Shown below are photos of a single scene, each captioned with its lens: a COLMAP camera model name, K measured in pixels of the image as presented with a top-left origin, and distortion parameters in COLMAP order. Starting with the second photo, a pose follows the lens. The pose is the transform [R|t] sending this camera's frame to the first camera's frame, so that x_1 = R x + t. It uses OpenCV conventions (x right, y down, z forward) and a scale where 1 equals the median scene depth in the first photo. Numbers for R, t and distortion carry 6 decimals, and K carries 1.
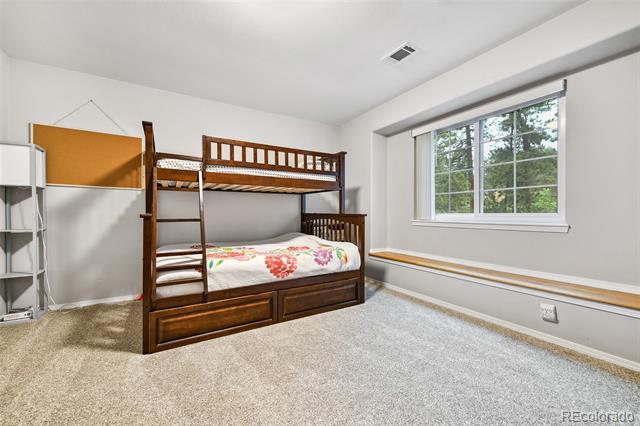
lens RADIAL K [[259.6, 0, 317.2], [0, 259.6, 214.4], [0, 0, 1]] dist [0.000746, -0.000639]
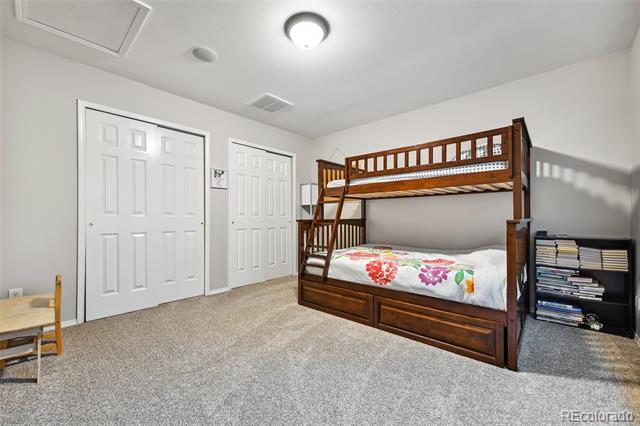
lens RADIAL K [[259.6, 0, 300.0], [0, 259.6, 217.4], [0, 0, 1]] dist [0.000746, -0.000639]
pose [[0.262579, -0.005535, -0.964895, 0.727649], [-0.002340, 0.999977, -0.006373, -0.002572], [0.964908, 0.003931, 0.262560, 0.442752]]
